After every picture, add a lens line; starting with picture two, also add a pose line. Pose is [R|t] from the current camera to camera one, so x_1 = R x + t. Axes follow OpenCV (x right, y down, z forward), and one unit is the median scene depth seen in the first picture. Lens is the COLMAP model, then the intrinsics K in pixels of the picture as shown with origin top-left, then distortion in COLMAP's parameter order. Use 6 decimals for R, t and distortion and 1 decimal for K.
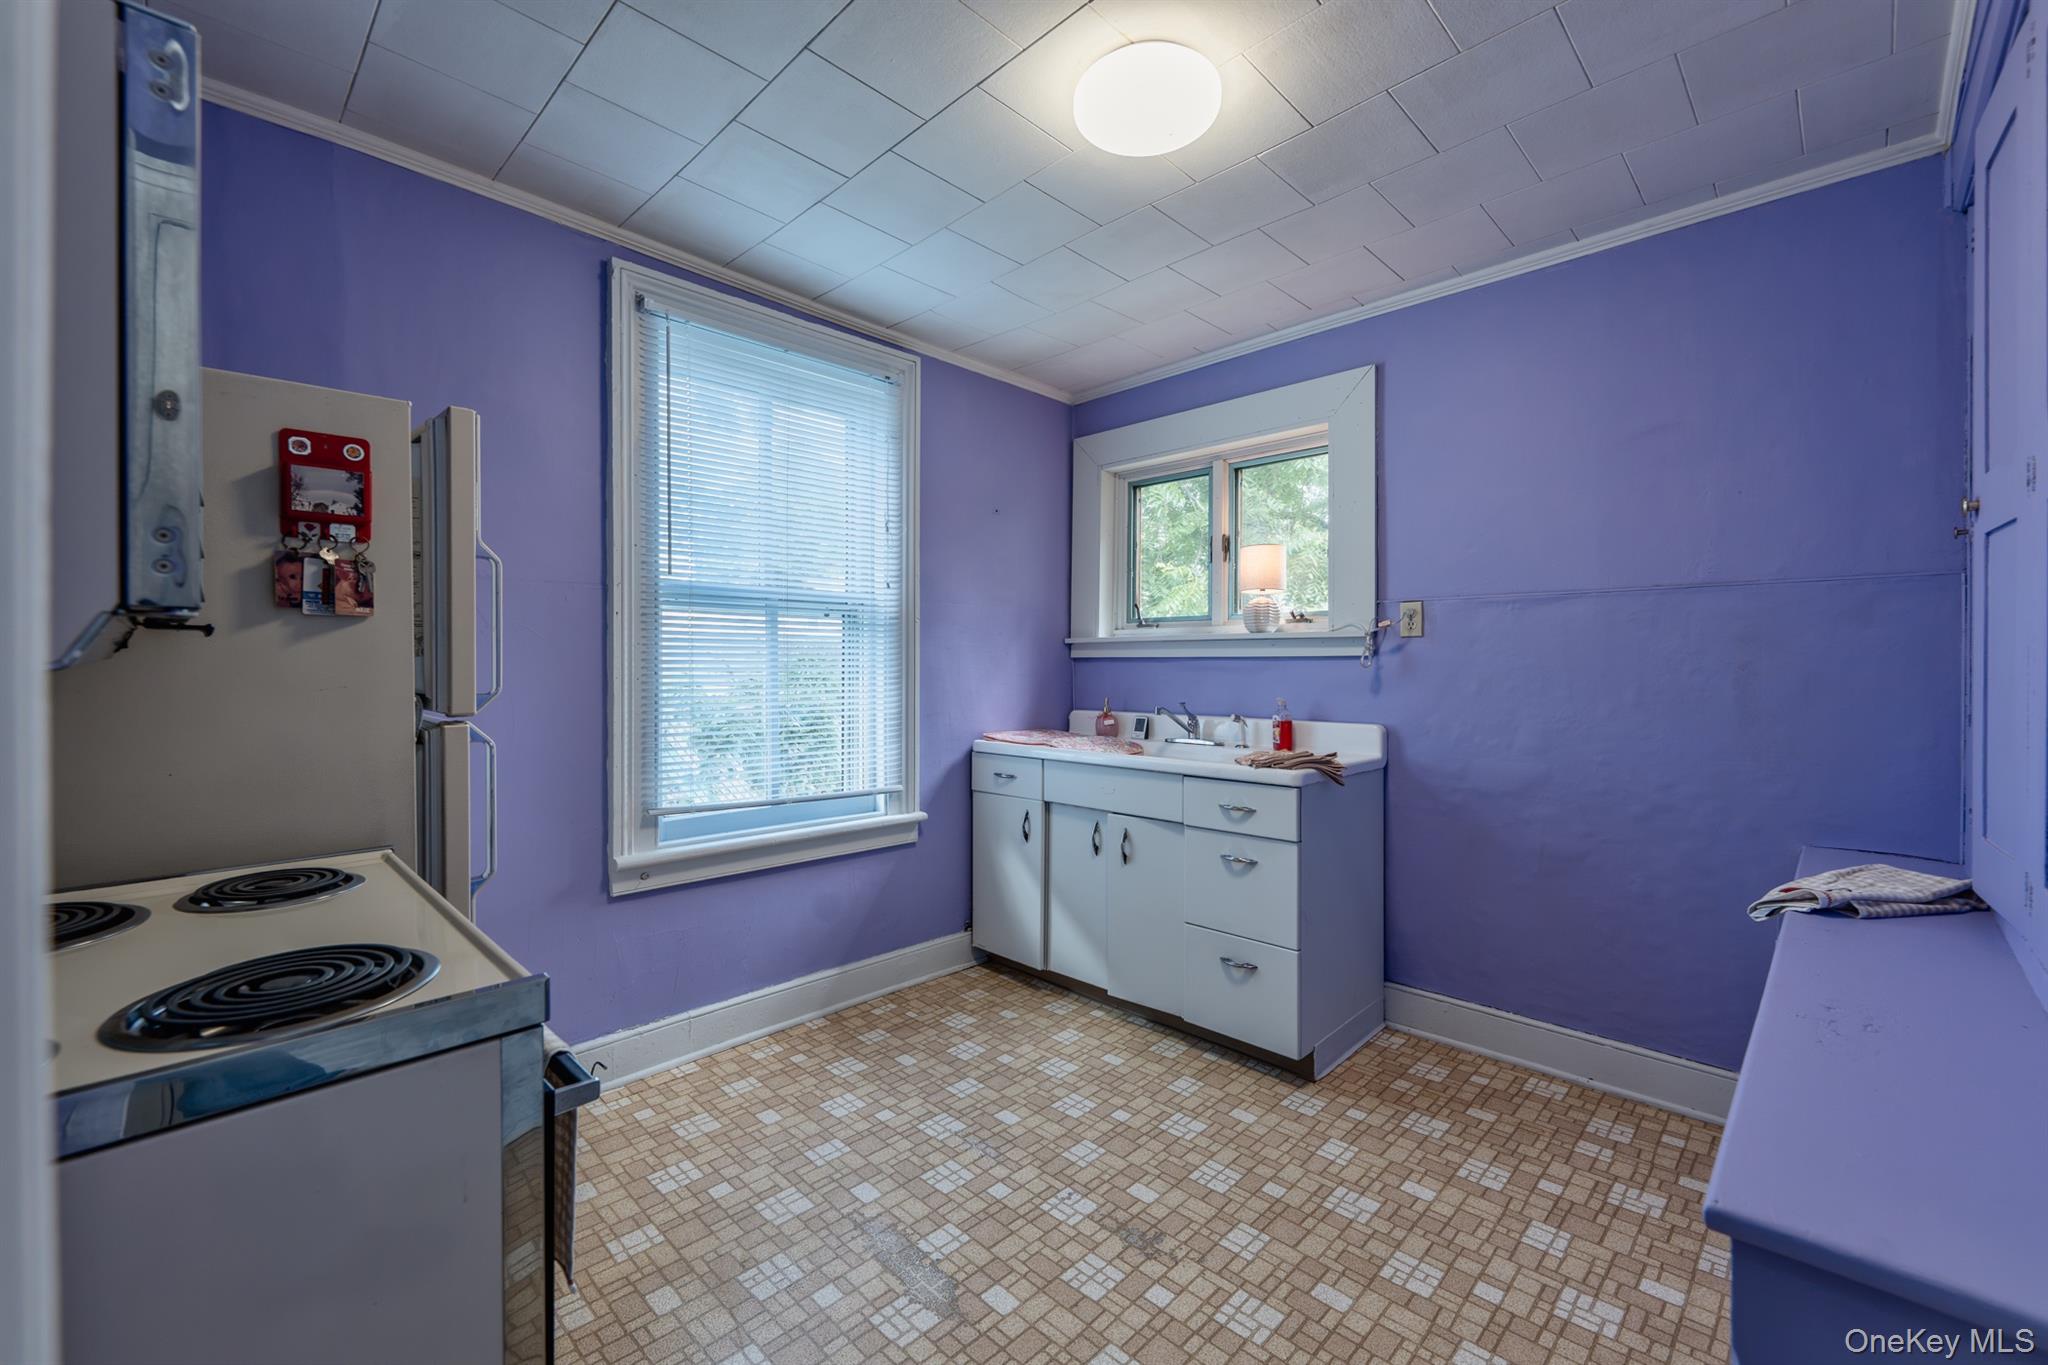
lens RADIAL K [[844.2, 0, 1028.3], [0, 844.2, 662.8], [0, 0, 1]] dist [0.004186, 0.000254]
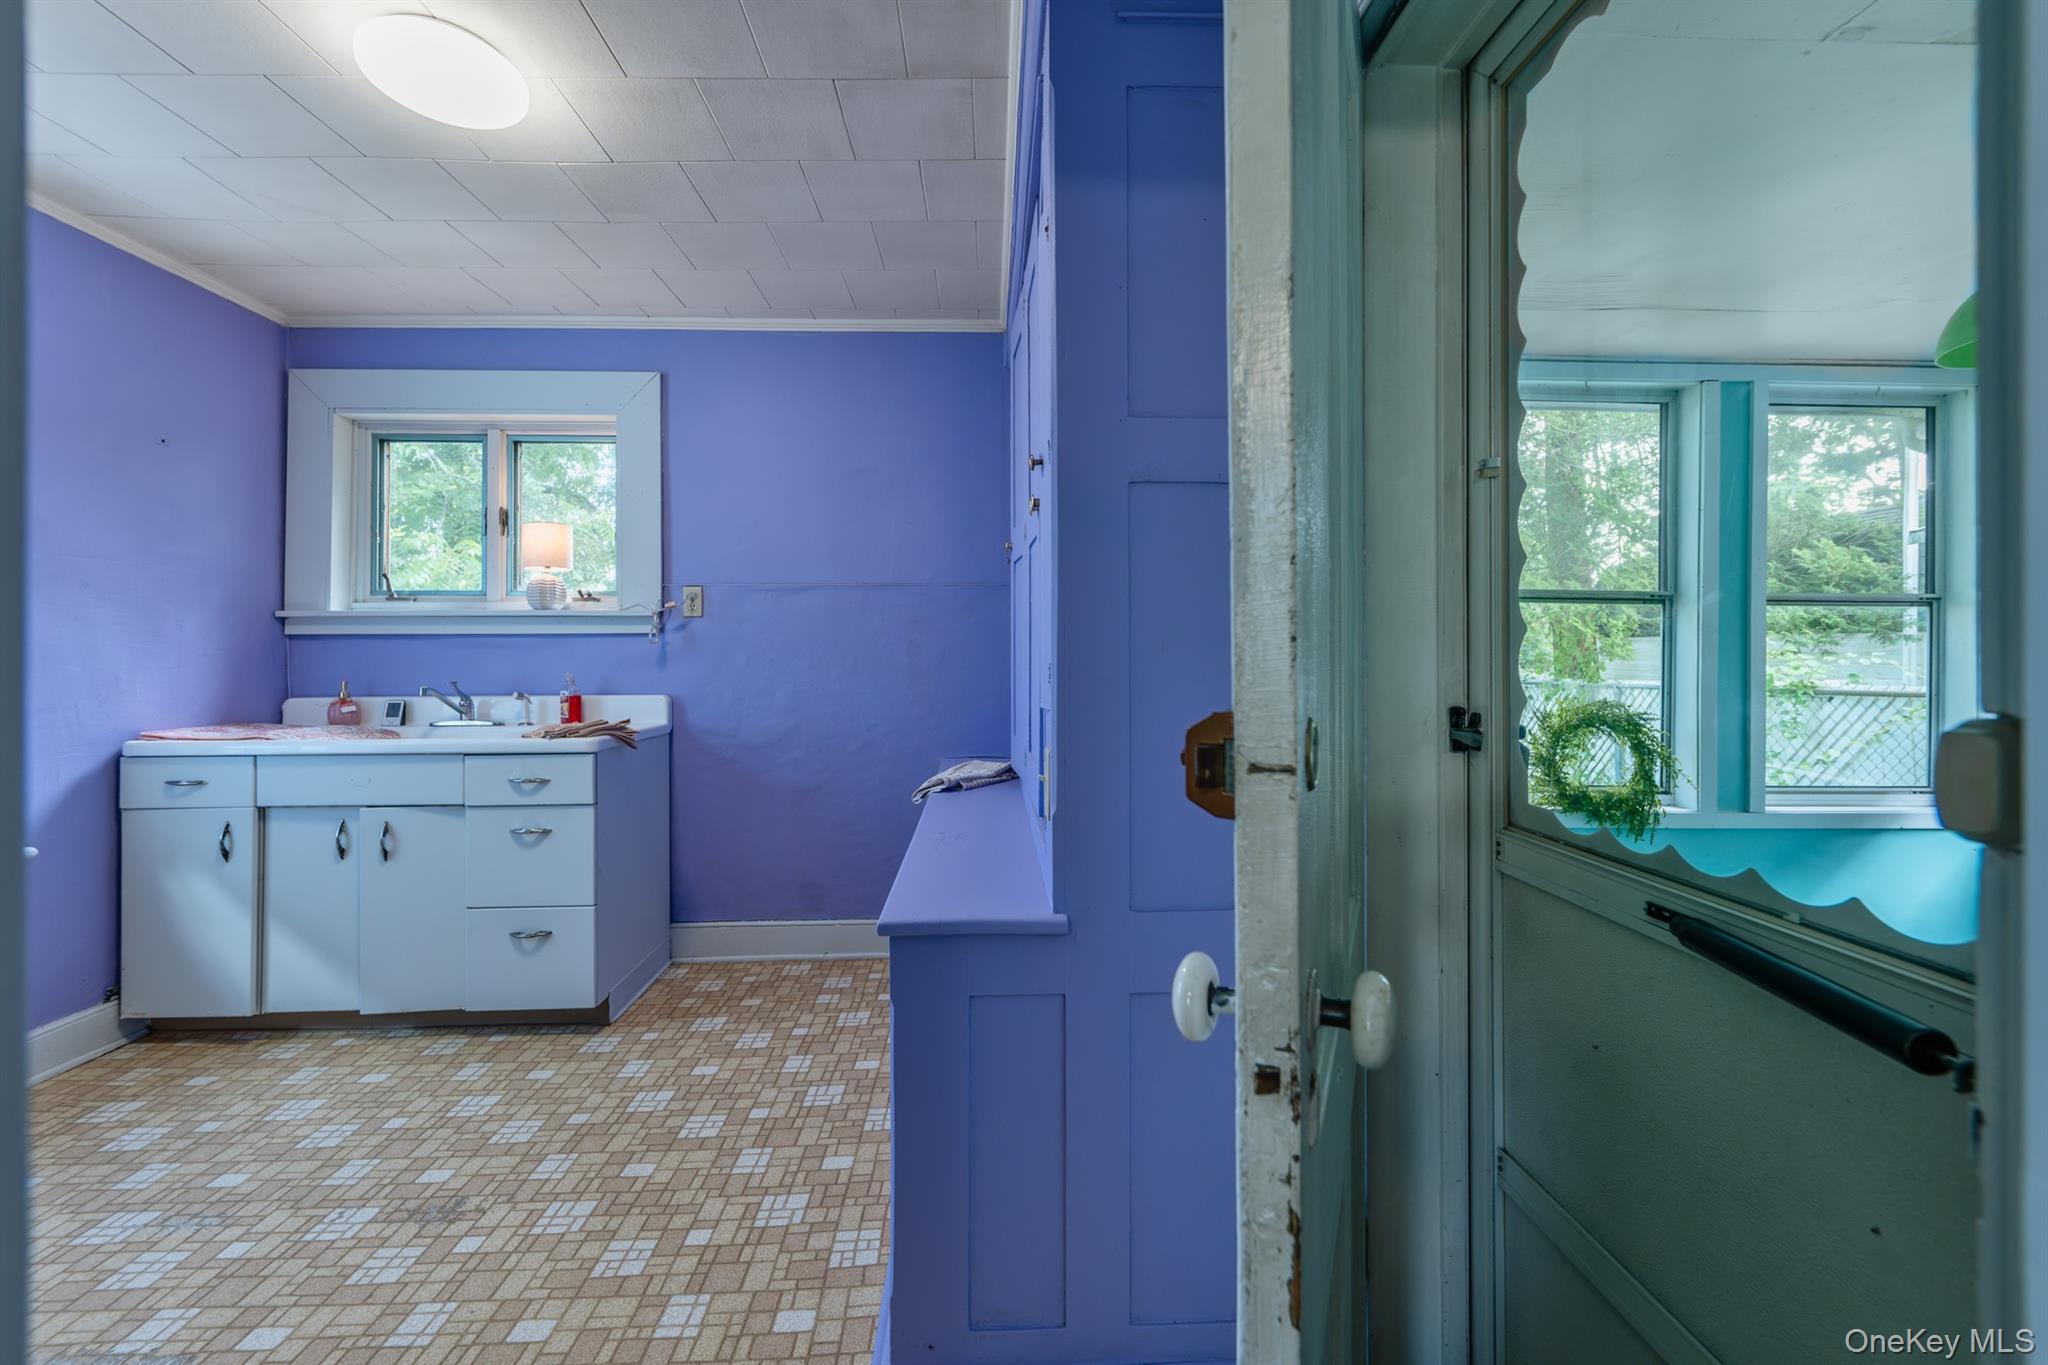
lens RADIAL K [[840.5, 0, 1015.8], [0, 840.5, 659.3], [0, 0, 1]] dist [-0.001417, -0.000660]
pose [[0.691486, -0.009459, 0.722328, -0.070406], [0.001346, 0.999929, 0.011806, 0.013999], [-0.722389, -0.007191, 0.691450, -0.111090]]
